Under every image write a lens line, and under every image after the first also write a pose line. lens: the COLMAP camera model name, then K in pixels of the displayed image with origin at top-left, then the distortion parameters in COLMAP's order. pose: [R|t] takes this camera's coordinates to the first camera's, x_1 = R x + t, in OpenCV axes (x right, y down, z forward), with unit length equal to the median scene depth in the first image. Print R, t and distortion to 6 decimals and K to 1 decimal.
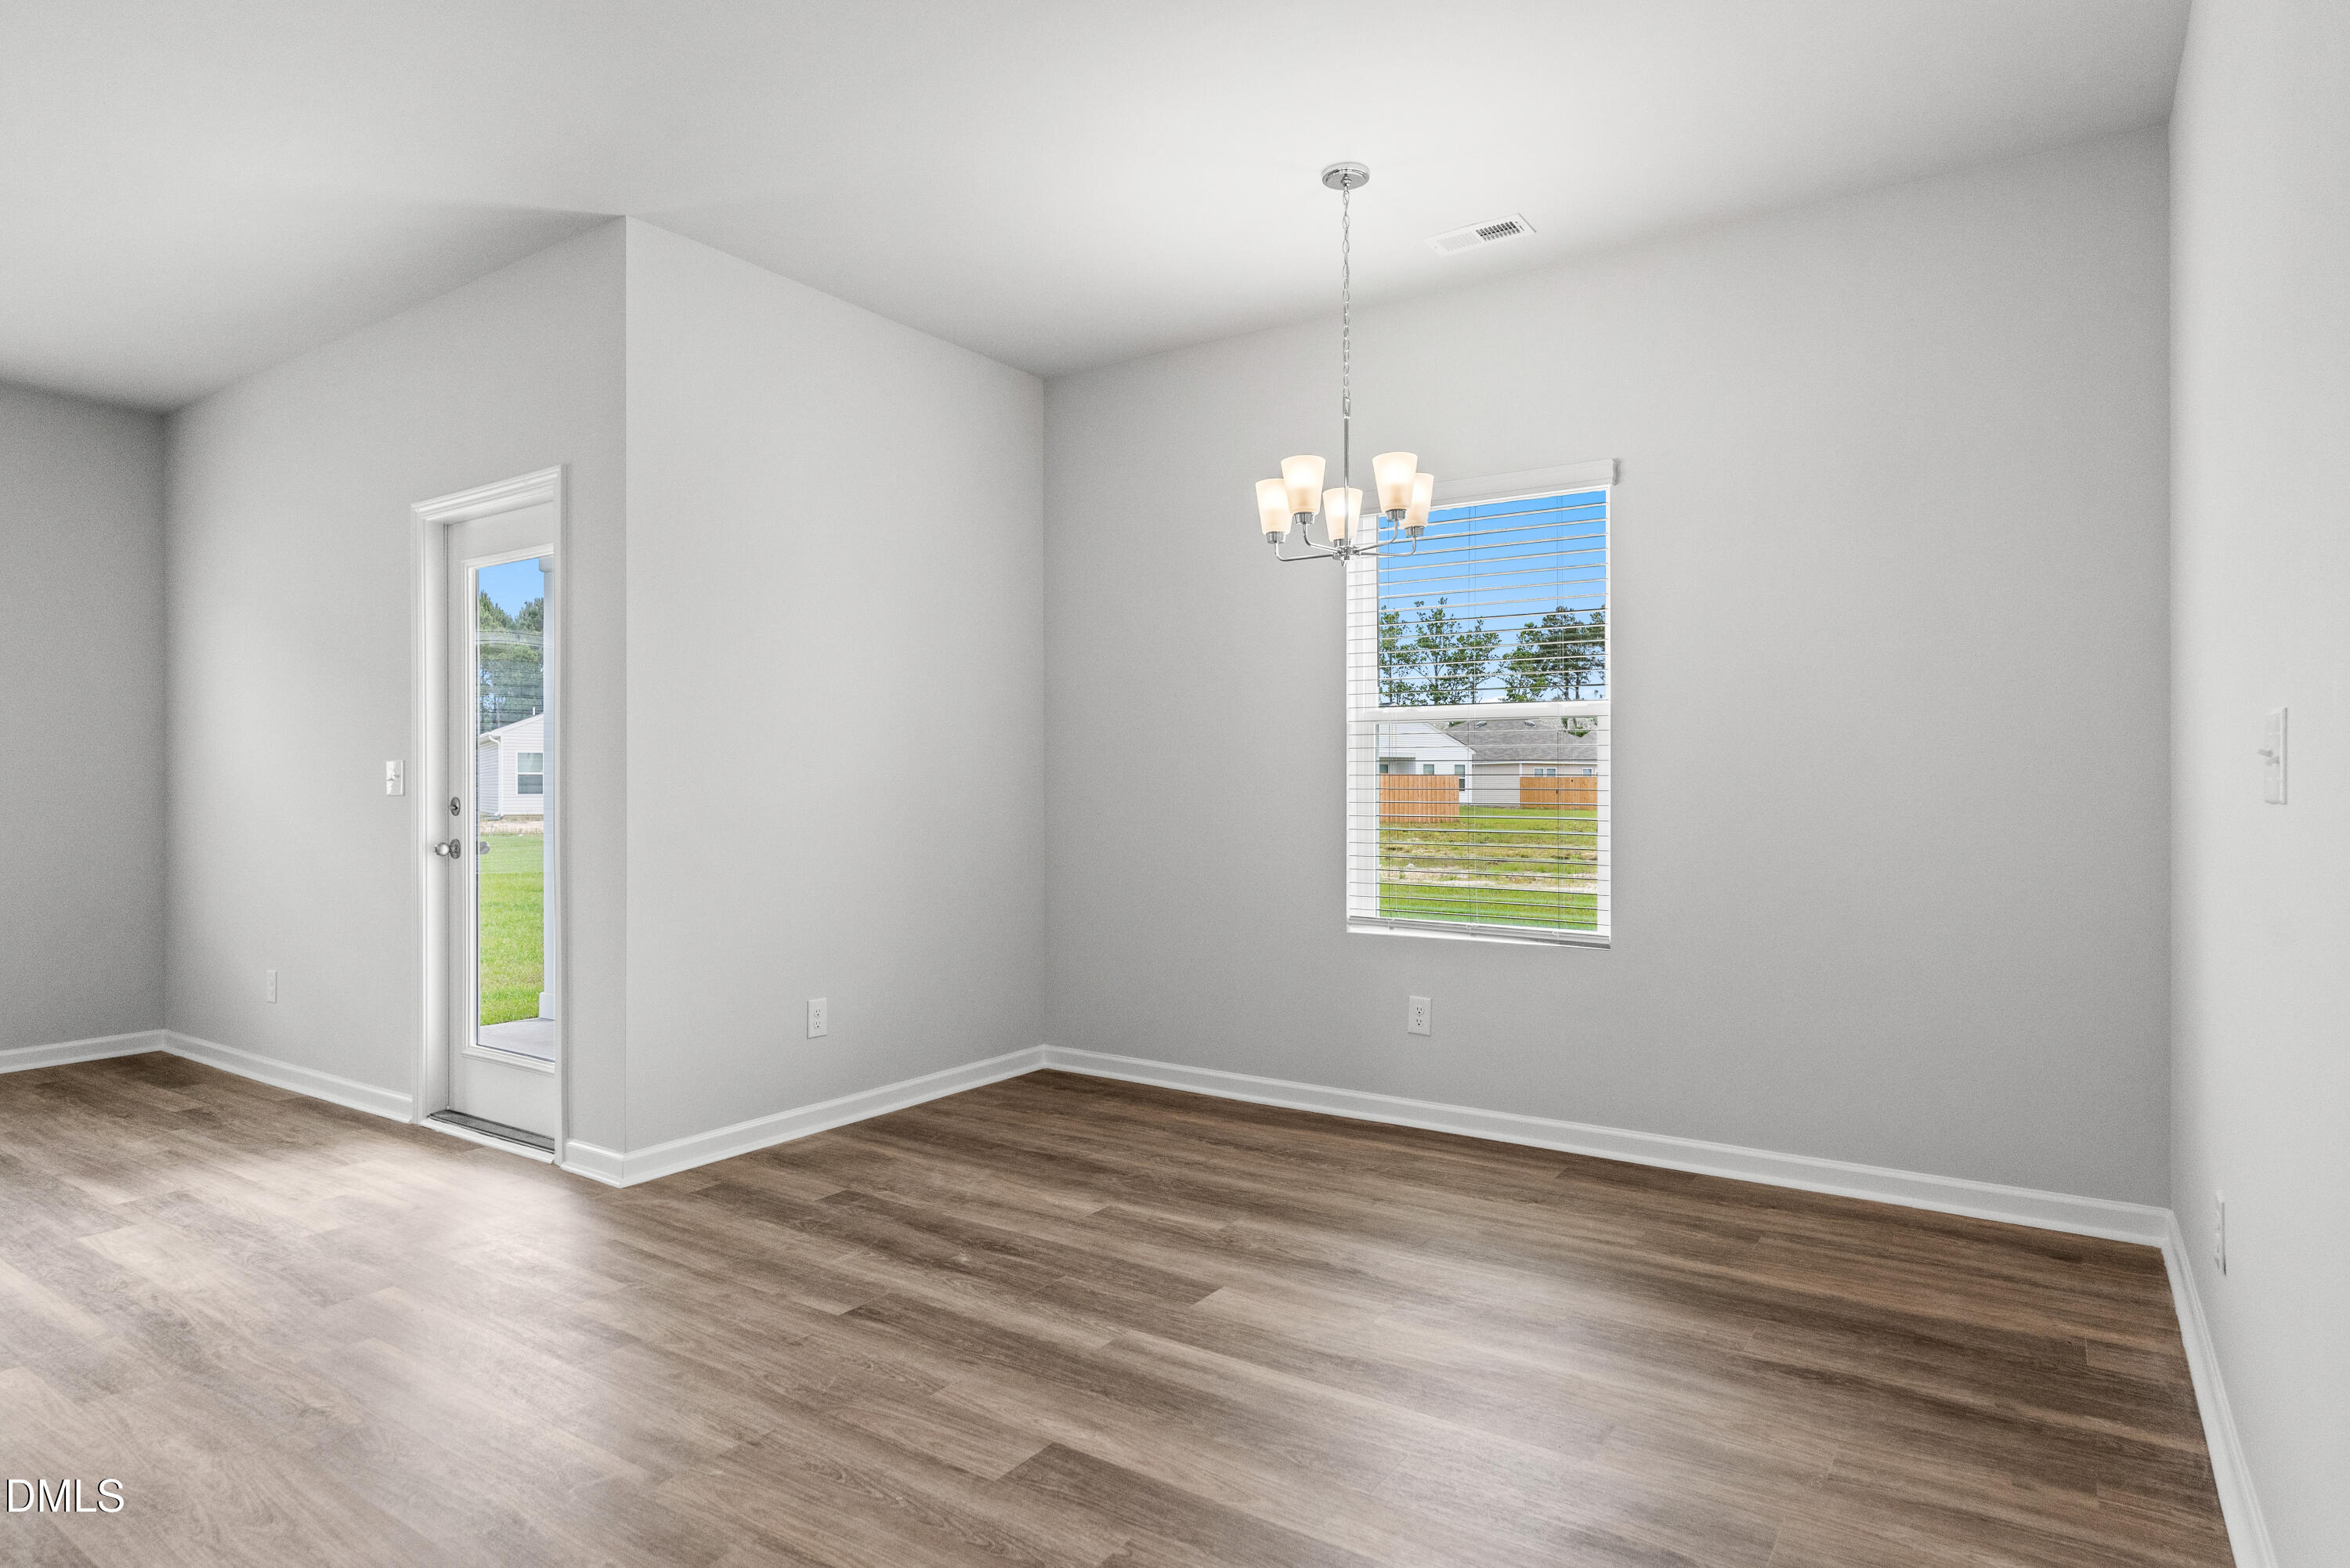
lens RADIAL K [[1290.7, 0, 1175.0], [0, 1290.7, 784.0], [0, 0, 1]] dist [-0.000039, -0.000038]
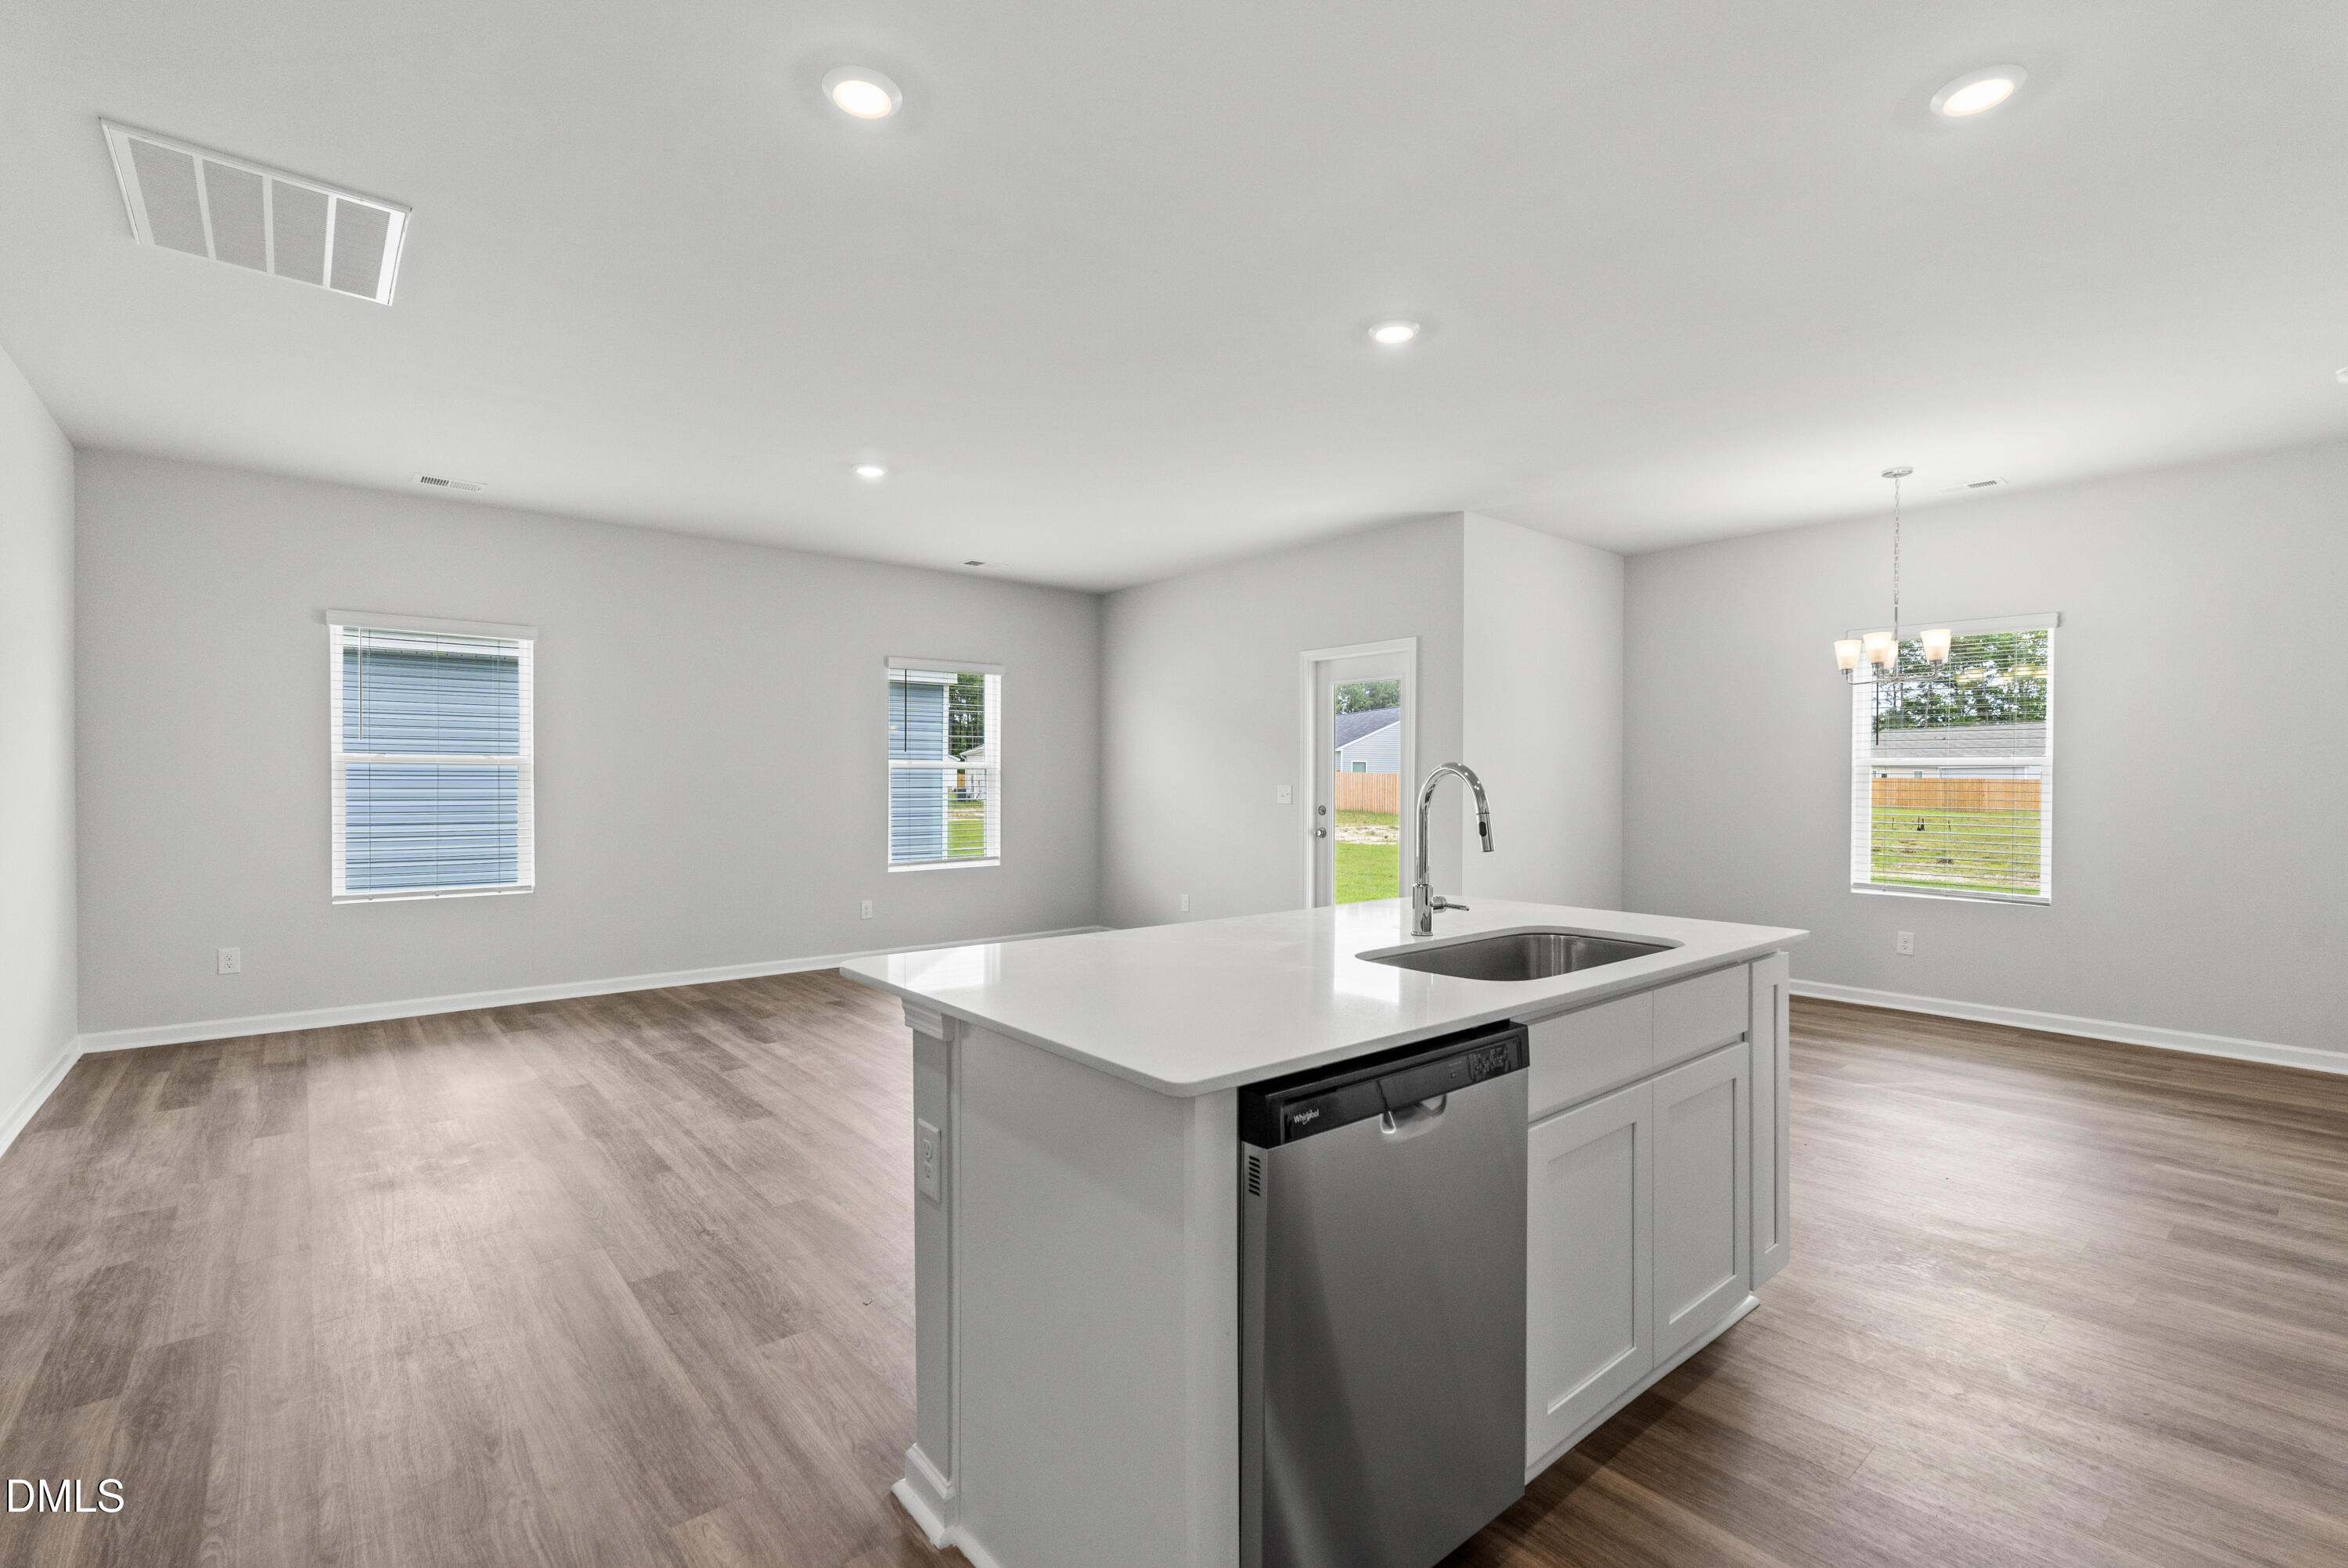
lens RADIAL K [[1039.4, 0, 1178.6], [0, 1039.4, 790.1], [0, 0, 1]] dist [-0.002977, -0.000283]
pose [[0.964414, 0.006980, -0.264304, -0.362779], [-0.004461, 0.999939, 0.010130, -0.028064], [0.264358, -0.008590, 0.964386, -0.539564]]
